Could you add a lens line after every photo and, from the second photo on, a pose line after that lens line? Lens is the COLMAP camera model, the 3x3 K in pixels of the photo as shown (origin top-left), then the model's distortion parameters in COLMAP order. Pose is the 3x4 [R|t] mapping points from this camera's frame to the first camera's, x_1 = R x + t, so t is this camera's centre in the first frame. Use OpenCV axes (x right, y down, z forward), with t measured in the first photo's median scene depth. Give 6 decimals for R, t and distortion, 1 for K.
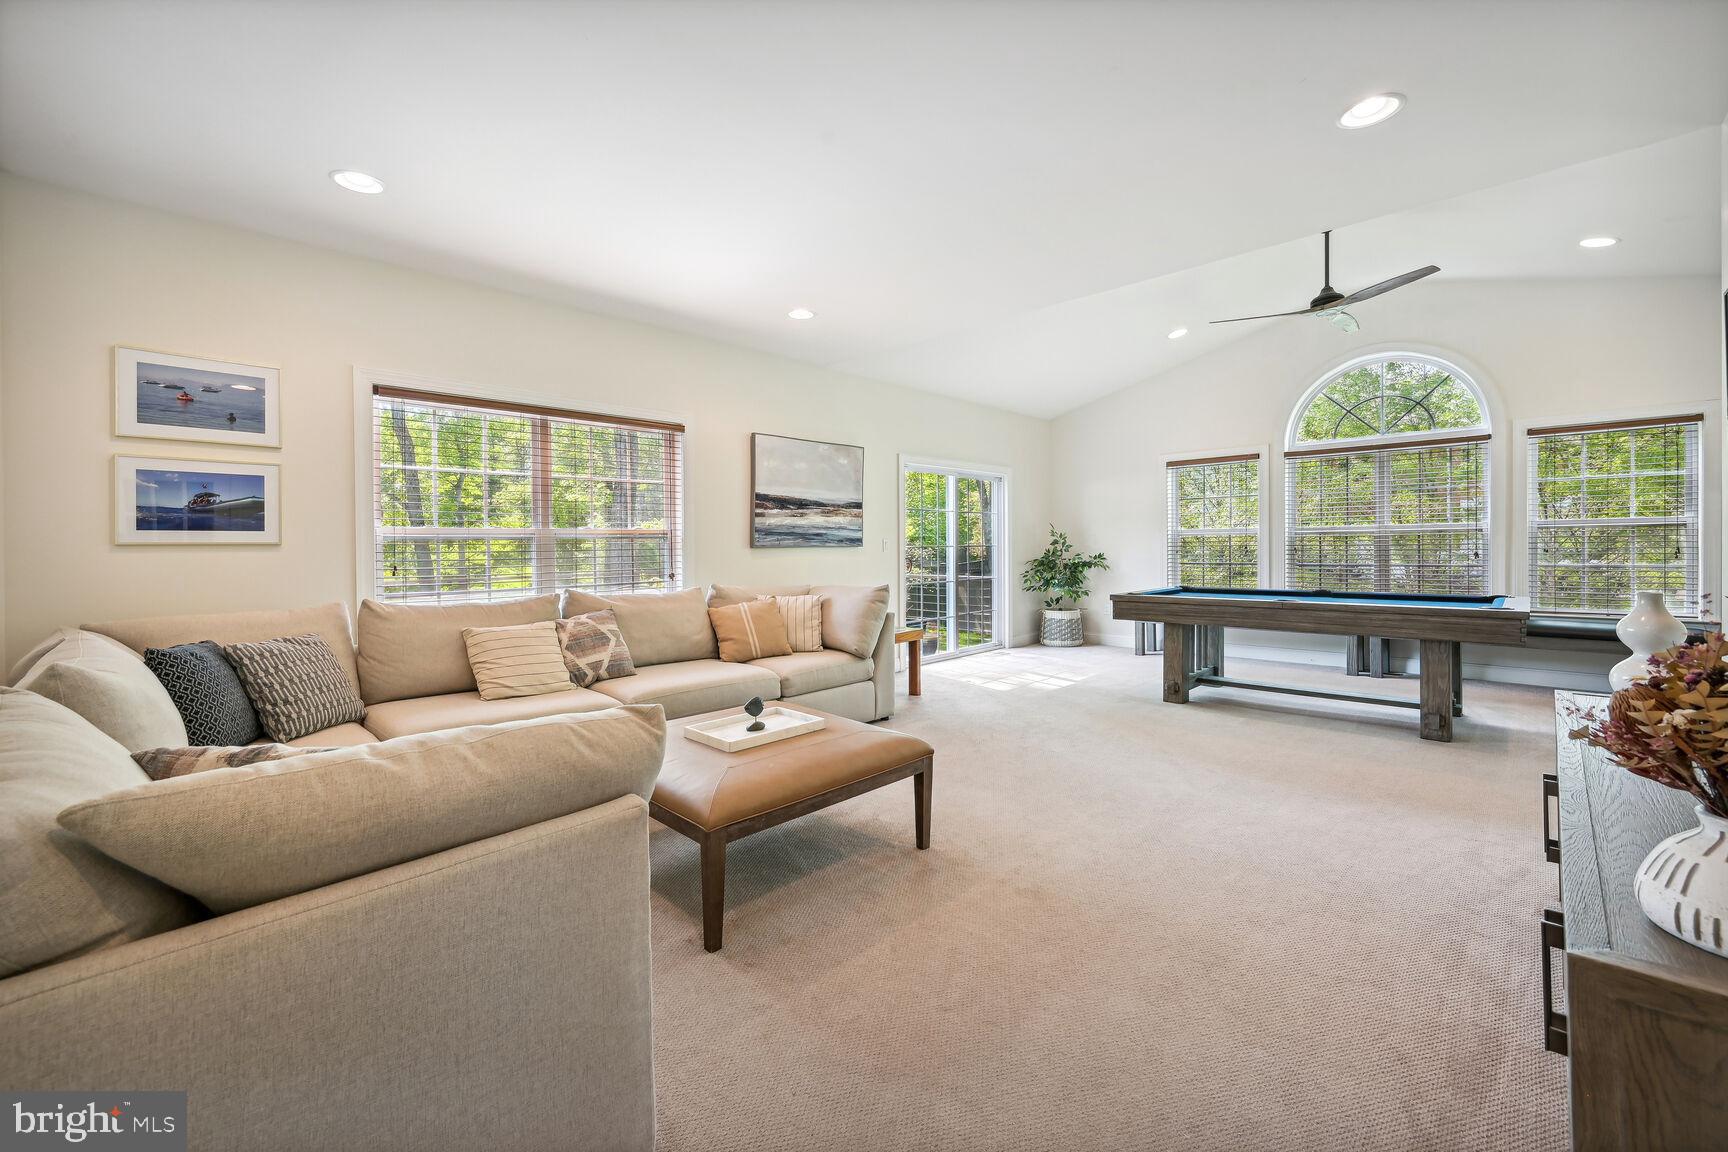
lens RADIAL K [[702.2, 0, 873.0], [0, 702.2, 554.6], [0, 0, 1]] dist [0.000464, 0.000032]
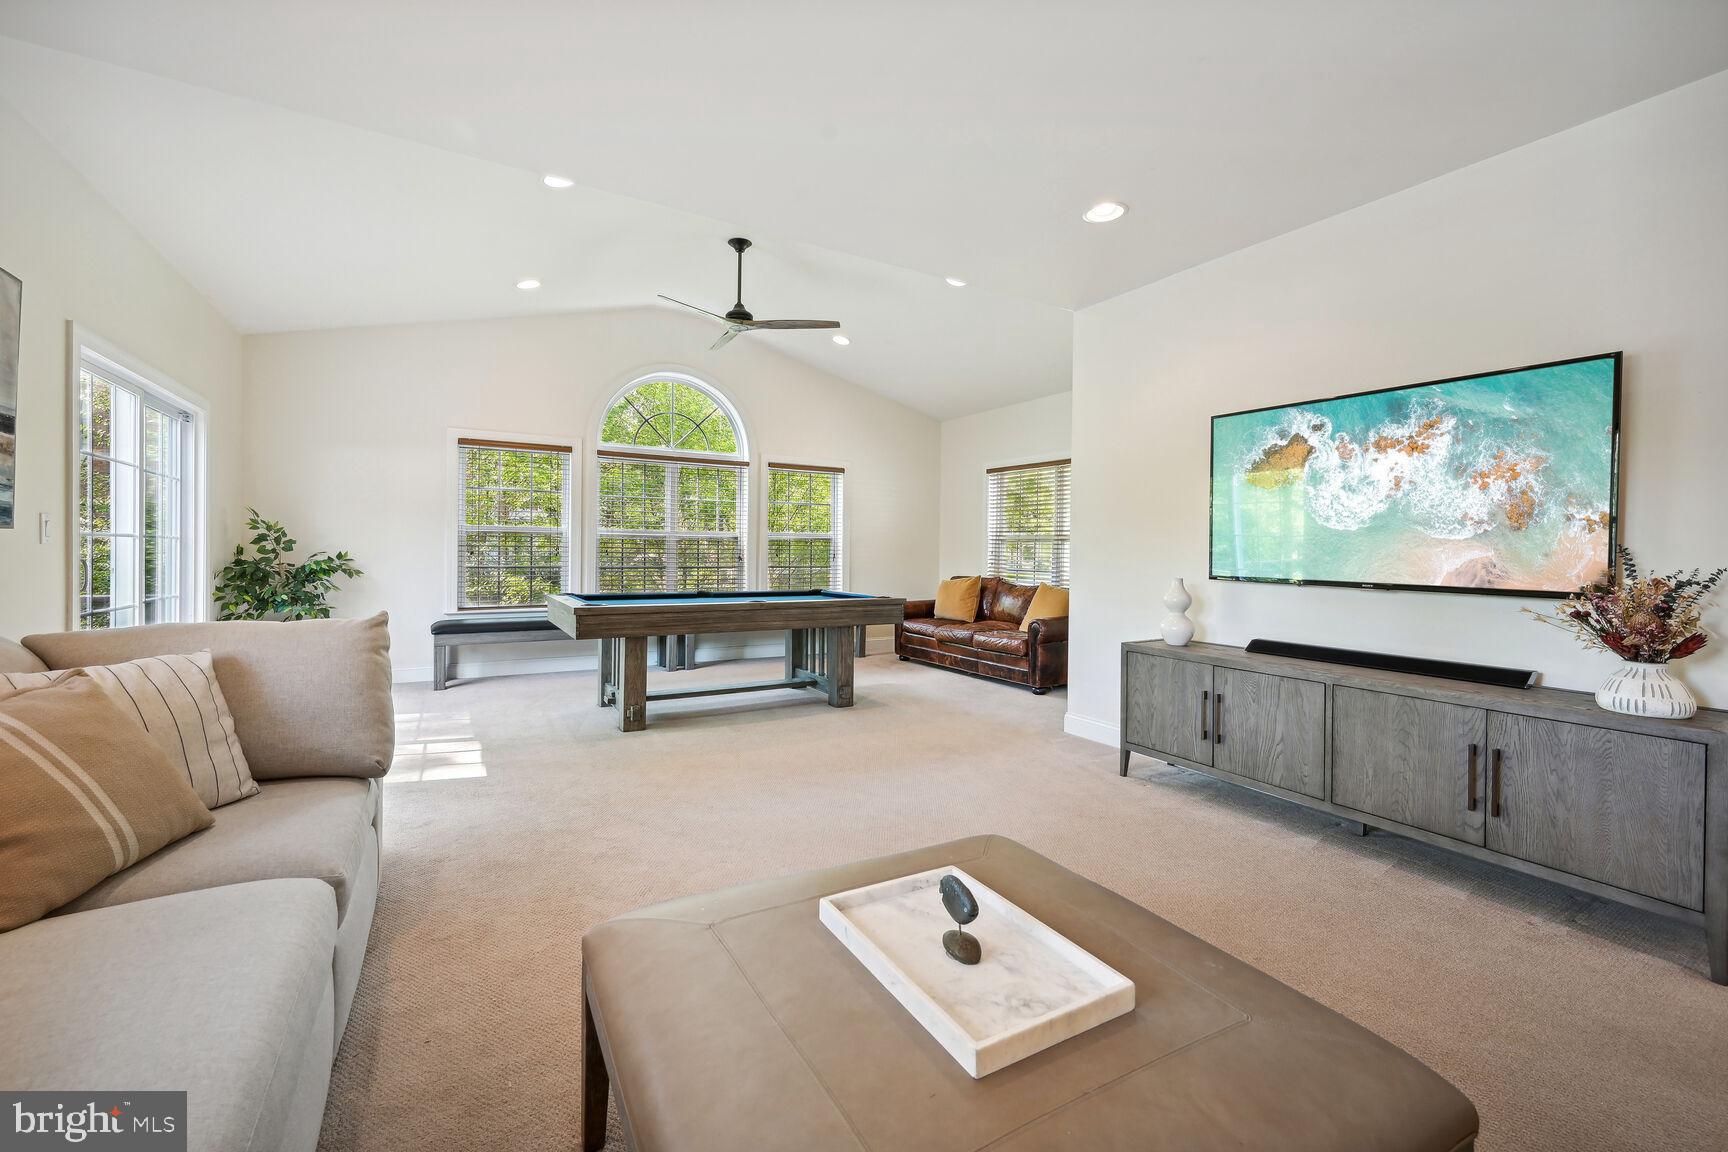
lens RADIAL K [[710.0, 0, 861.5], [0, 710.0, 562.9], [0, 0, 1]] dist [0.000483, 0.000111]
pose [[0.266753, -0.000080, 0.963765, -0.287527], [0.000950, 1.000000, -0.000179, 0.008568], [-0.963764, 0.000963, 0.266753, 0.462945]]
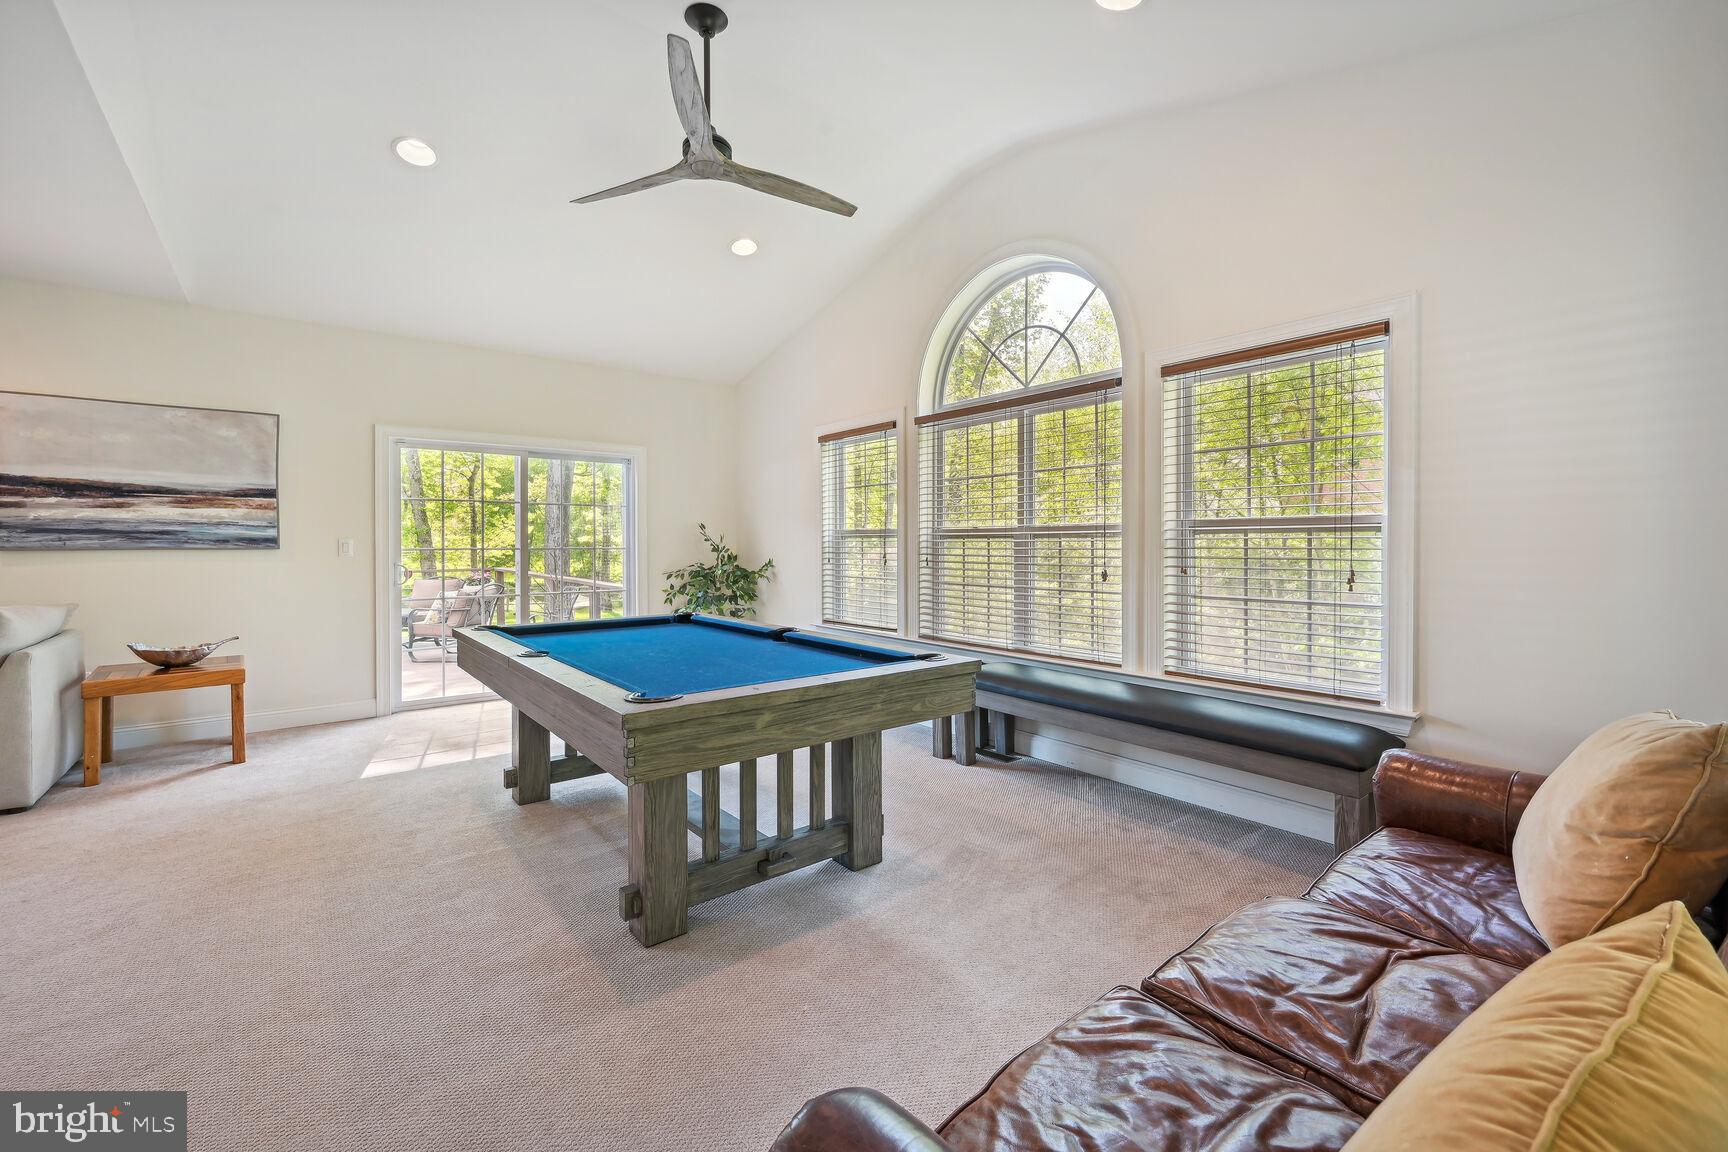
lens RADIAL K [[722.7, 0, 869.0], [0, 722.7, 553.0], [0, 0, 1]] dist [-0.000028, 0.000019]
pose [[0.990727, 0.012939, -0.135252, 0.748453], [-0.012277, 0.999908, 0.005722, -0.020258], [0.135313, -0.004008, 0.990795, 0.349290]]
